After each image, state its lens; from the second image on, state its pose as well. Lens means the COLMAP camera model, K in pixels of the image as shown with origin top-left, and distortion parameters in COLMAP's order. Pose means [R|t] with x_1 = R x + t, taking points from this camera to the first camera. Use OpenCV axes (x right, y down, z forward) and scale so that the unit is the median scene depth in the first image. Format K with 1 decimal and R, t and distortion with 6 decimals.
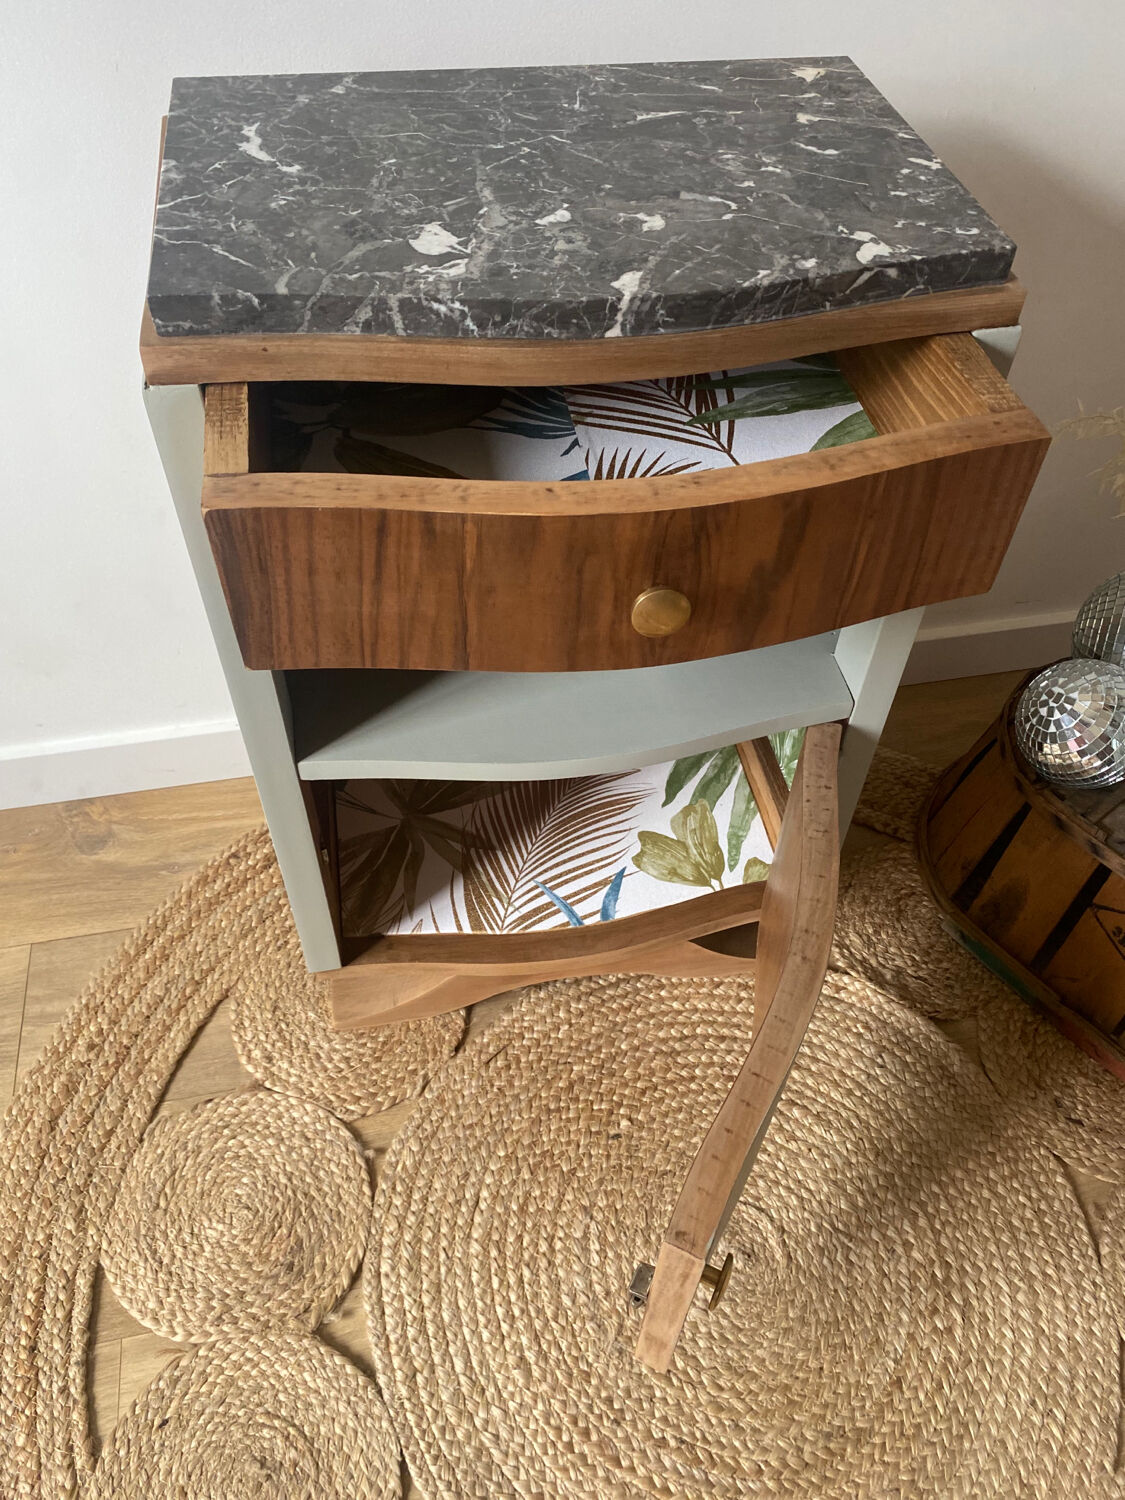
lens RADIAL K [[1155.5, 0, 575.6], [0, 1155.5, 749.6], [0, 0, 1]] dist [0.007459, -0.004370]
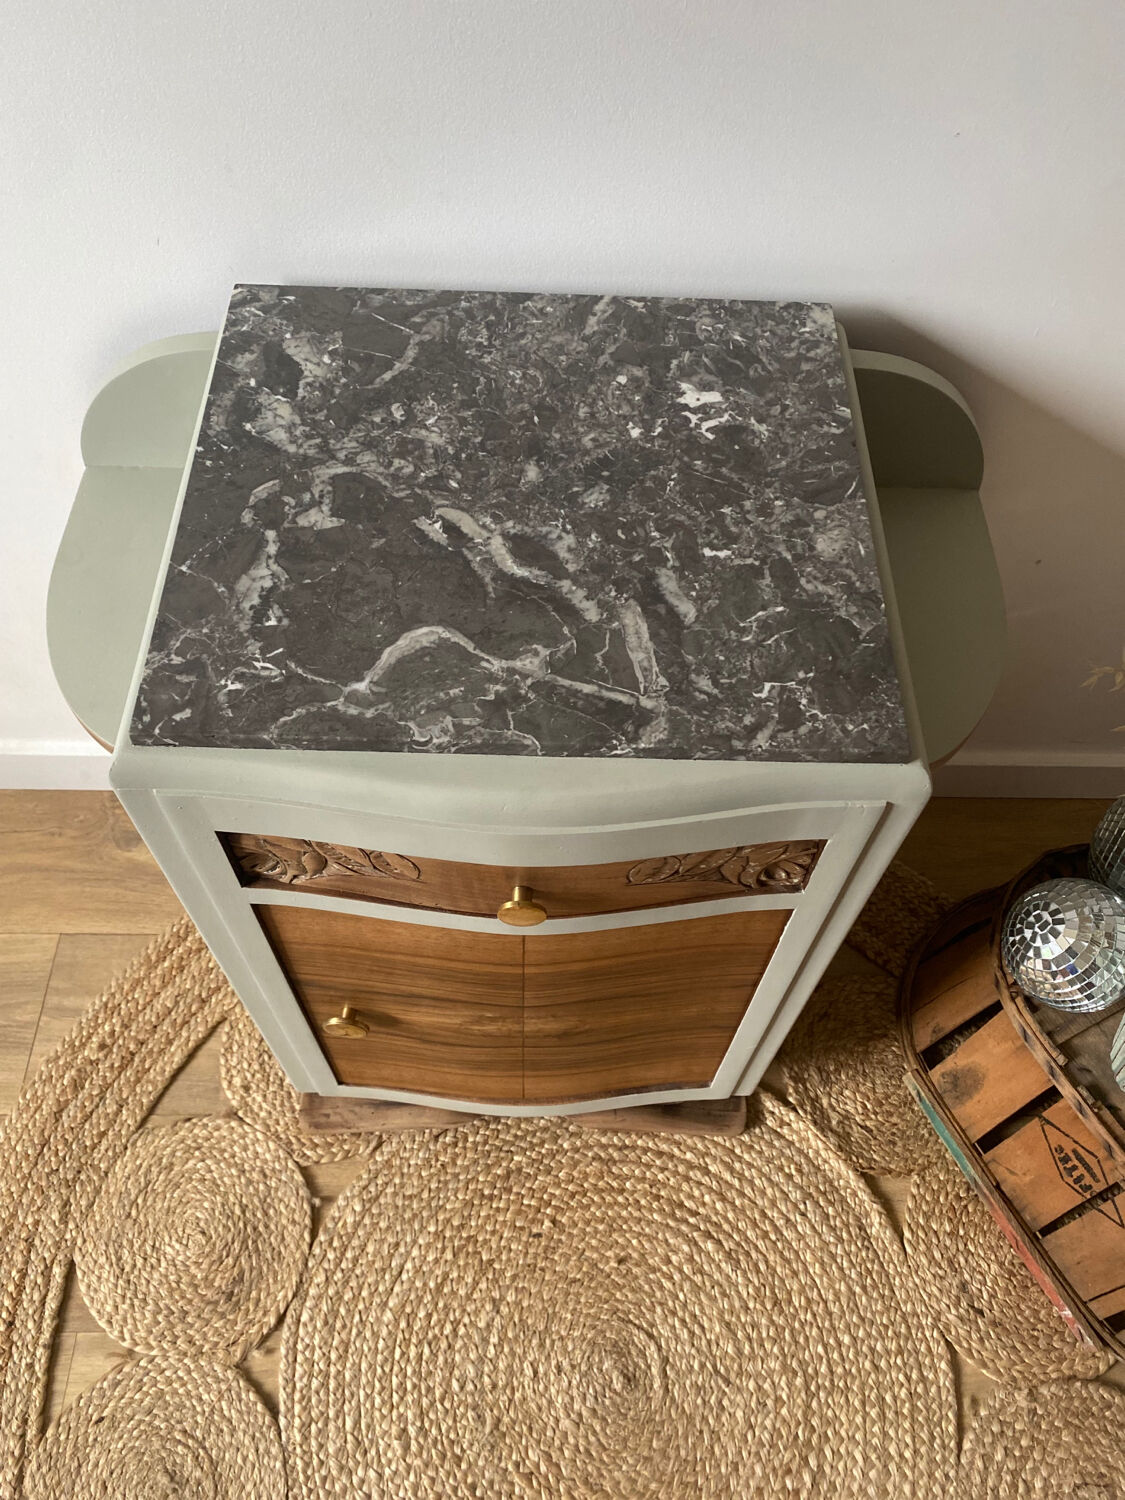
lens RADIAL K [[1155.5, 0, 563.6], [0, 1155.5, 734.0], [0, 0, 1]] dist [0.007459, -0.004370]
pose [[0.979399, 0.168339, -0.111536, 0.105374], [-0.149686, 0.975937, 0.158558, -0.311821], [0.135544, -0.138596, 0.981029, 0.006974]]
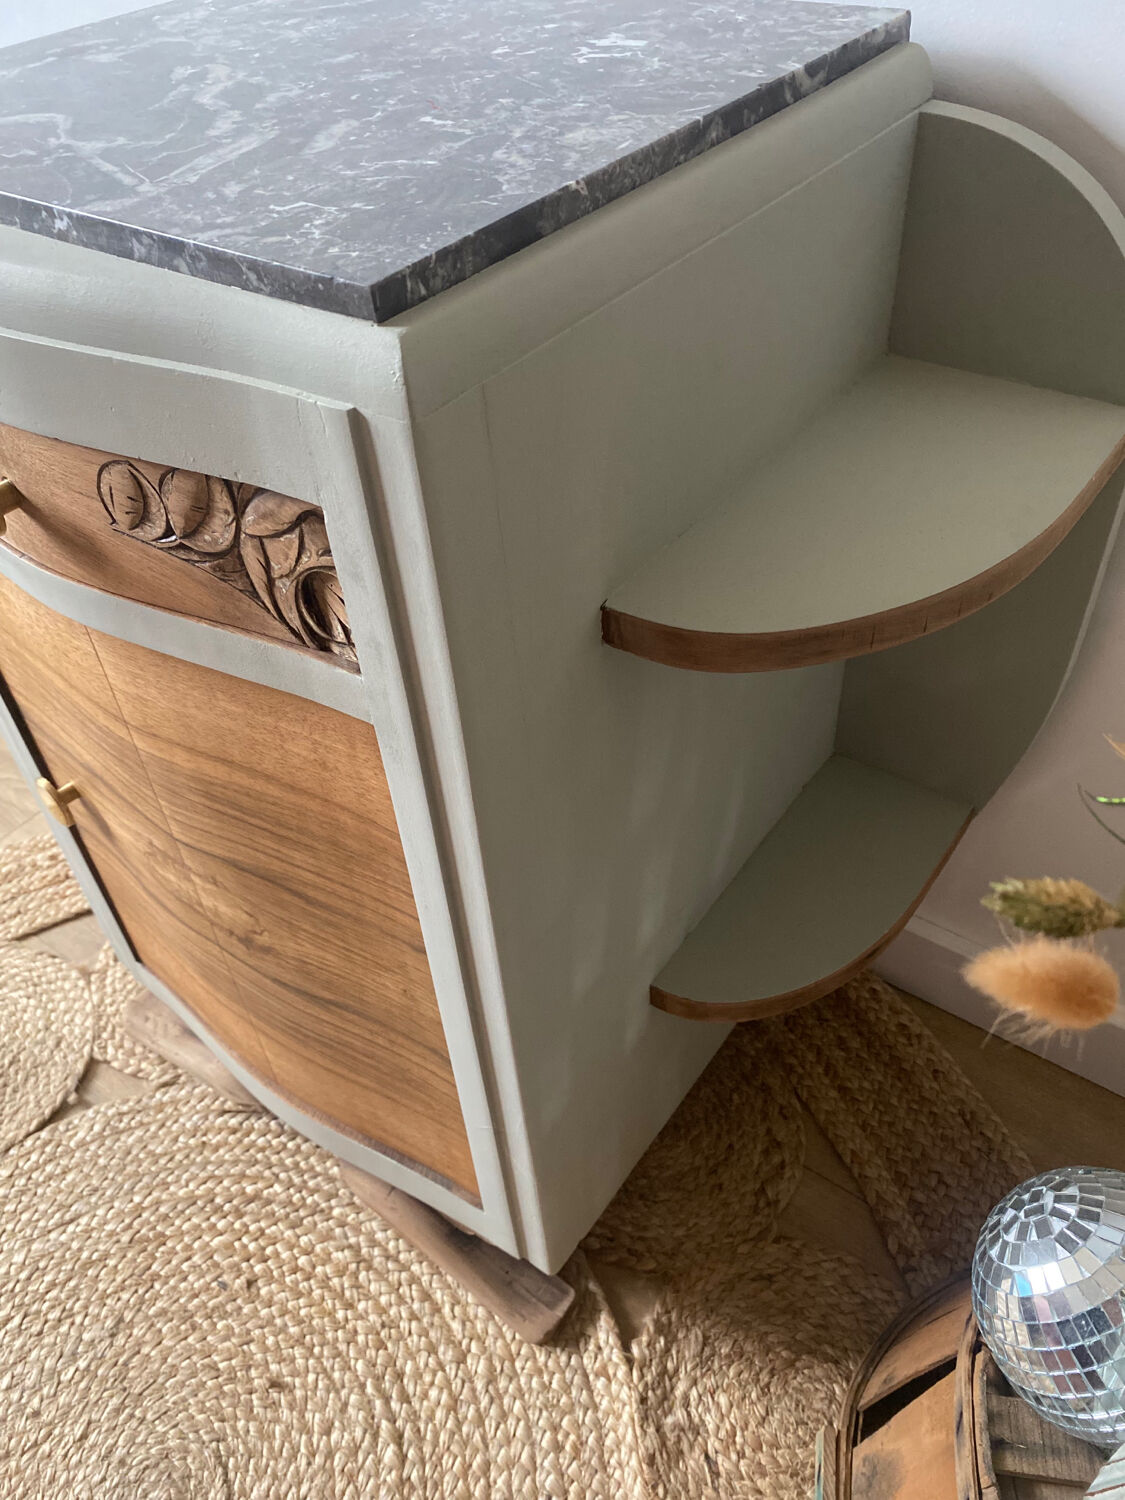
lens RADIAL K [[1155.5, 0, 569.2], [0, 1155.5, 738.6], [0, 0, 1]] dist [0.007459, -0.004370]
pose [[0.662565, 0.441037, -0.605388, 0.523222], [-0.497325, 0.863418, 0.084721, -0.173927], [0.560068, 0.244941, 0.791409, 0.442301]]
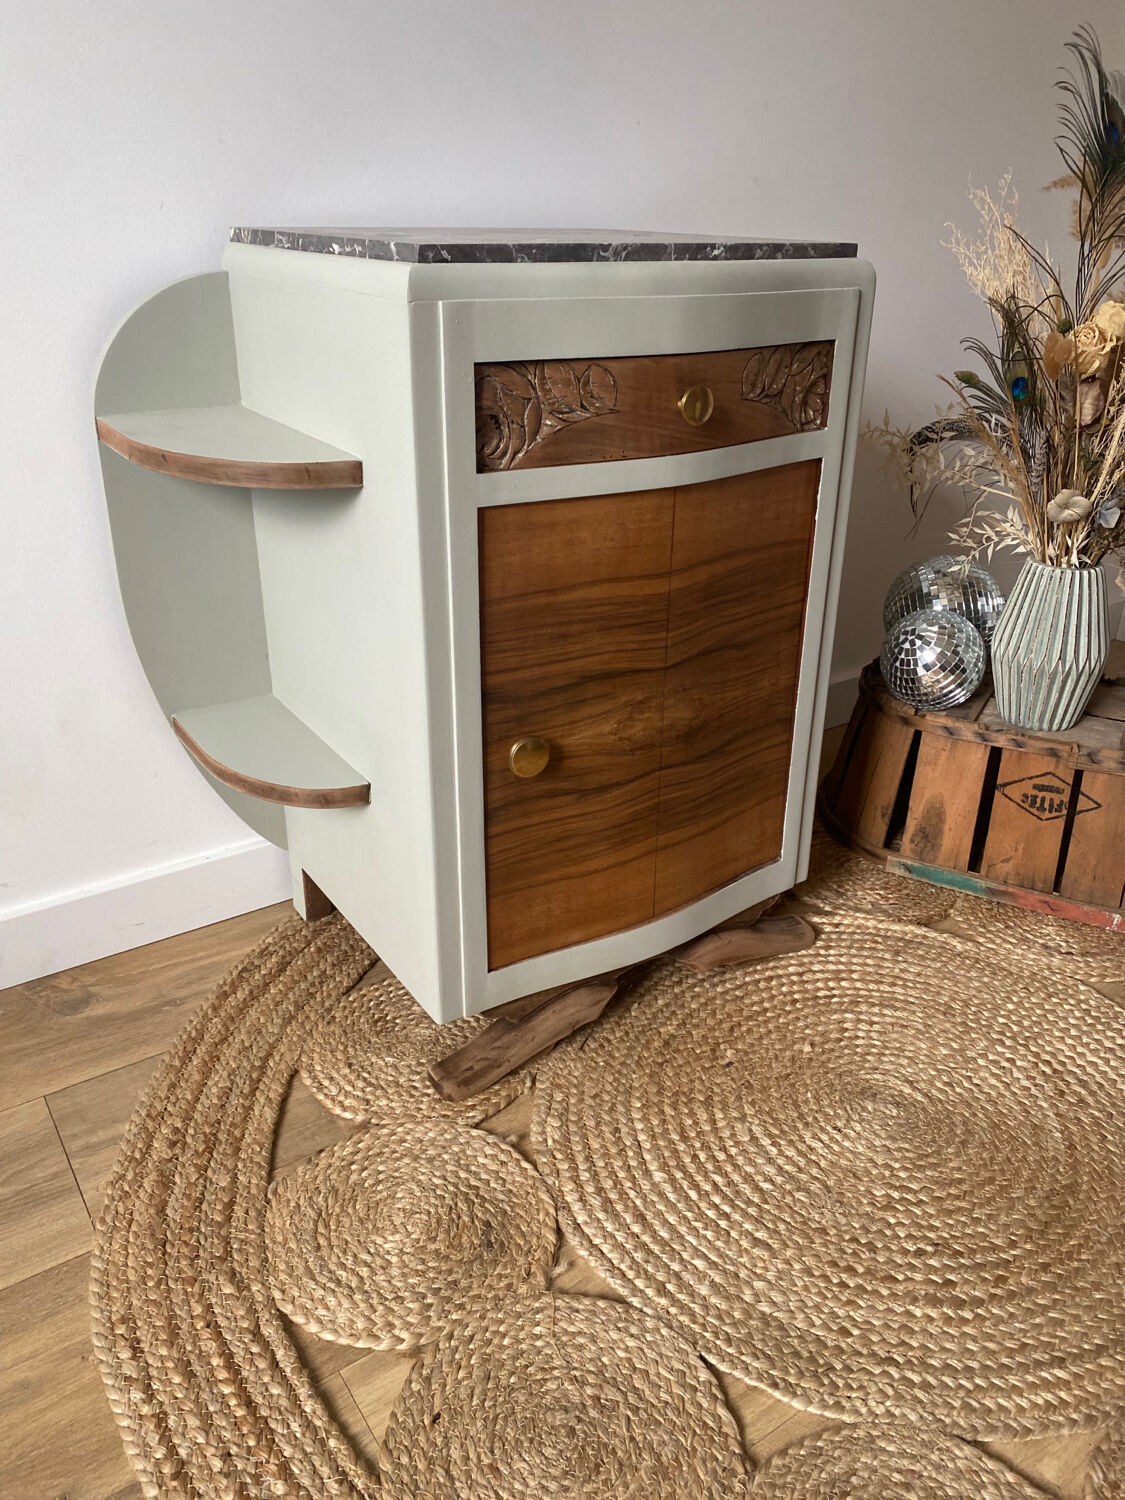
lens RADIAL K [[1155.5, 0, 573.6], [0, 1155.5, 729.9], [0, 0, 1]] dist [0.007459, -0.004370]
pose [[0.923361, -0.175957, 0.341239, -0.410158], [0.297590, 0.889575, -0.346549, 0.403522], [-0.242580, 0.421539, 0.873762, 0.010577]]
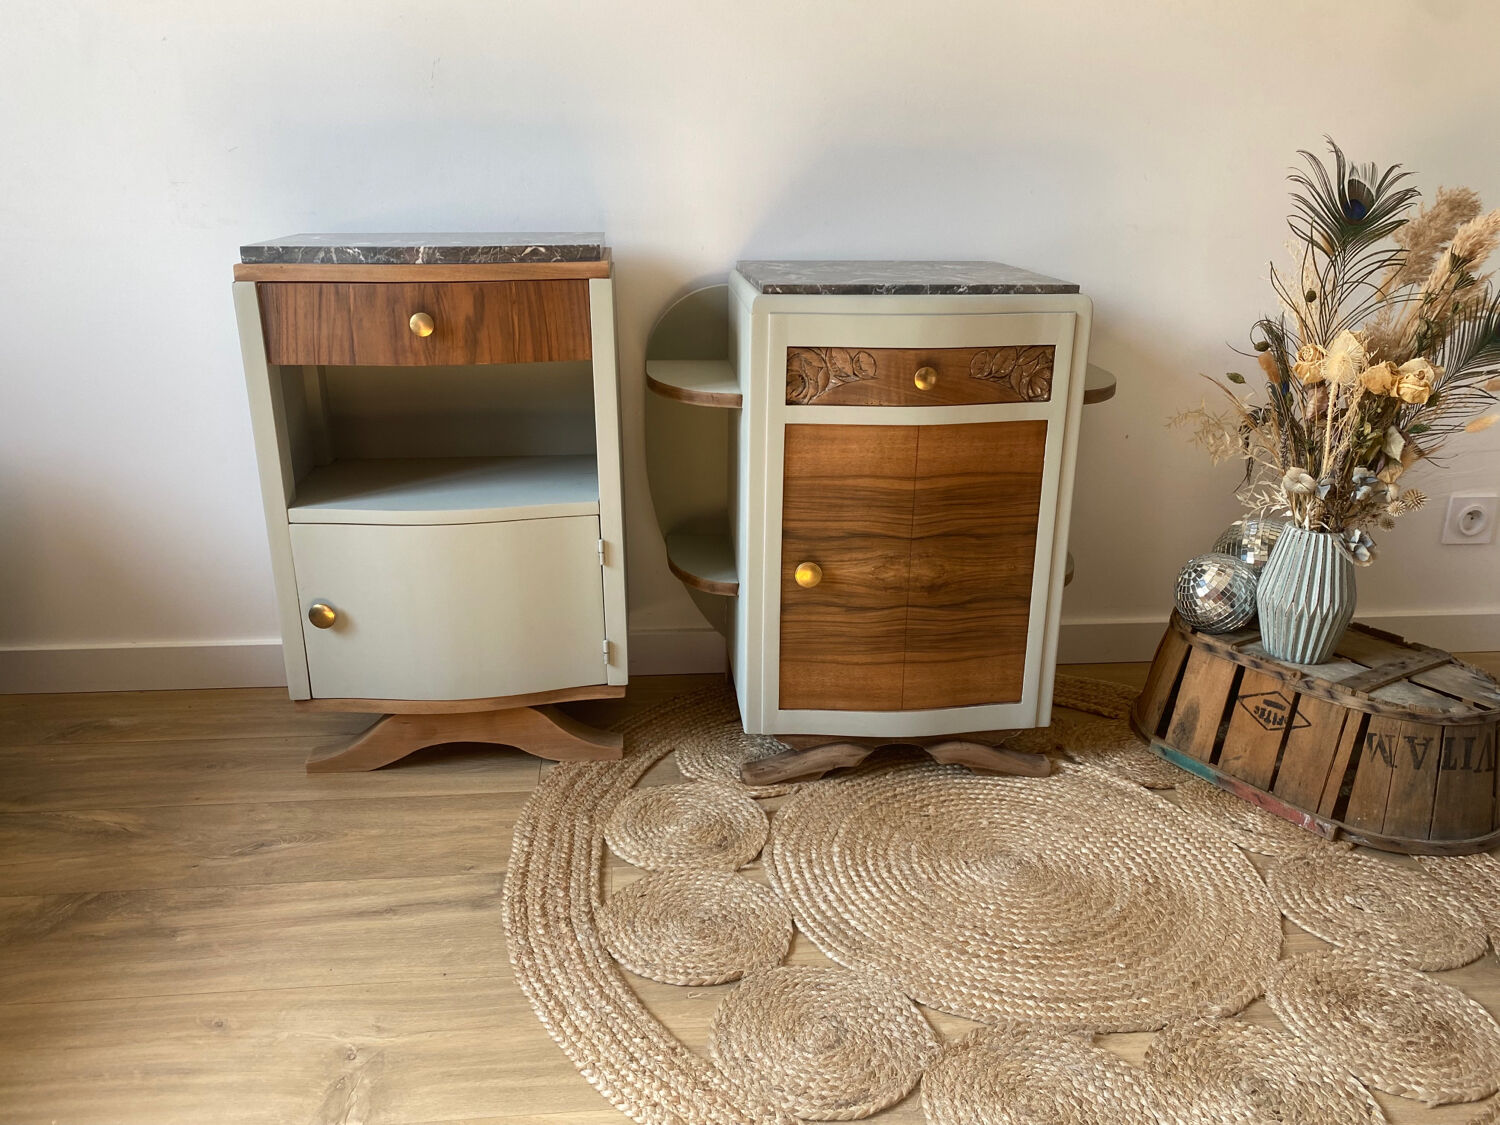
lens RADIAL K [[1155.5, 0, 720.6], [0, 1155.5, 538.4], [0, 0, 1]] dist [0.000465, -0.008081]
pose [[0.992563, 0.013392, -0.120991, -0.057257], [-0.073649, 0.857441, -0.509284, 0.850037], [0.096923, 0.514407, 0.852051, -0.521480]]
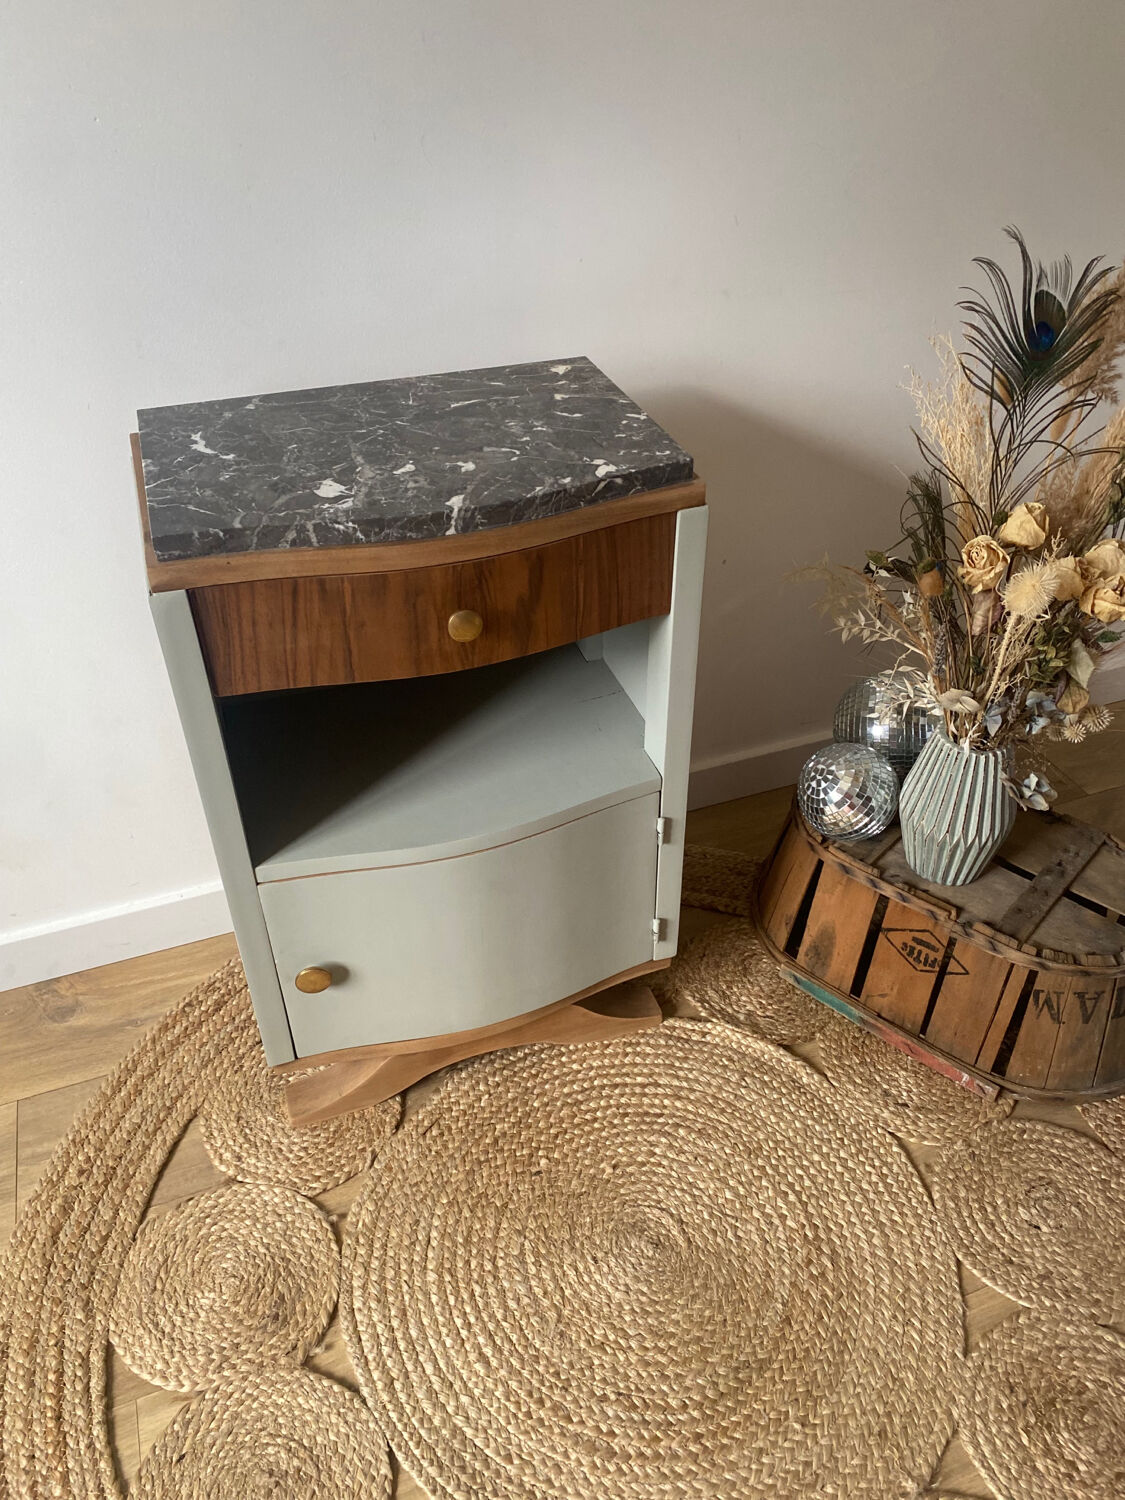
lens RADIAL K [[1155.5, 0, 576.1], [0, 1155.5, 732.0], [0, 0, 1]] dist [0.007459, -0.004370]
pose [[0.986888, -0.120184, 0.107739, -0.000512], [0.140531, 0.968130, -0.207306, 0.151751], [-0.079390, 0.219729, 0.972325, -0.290407]]
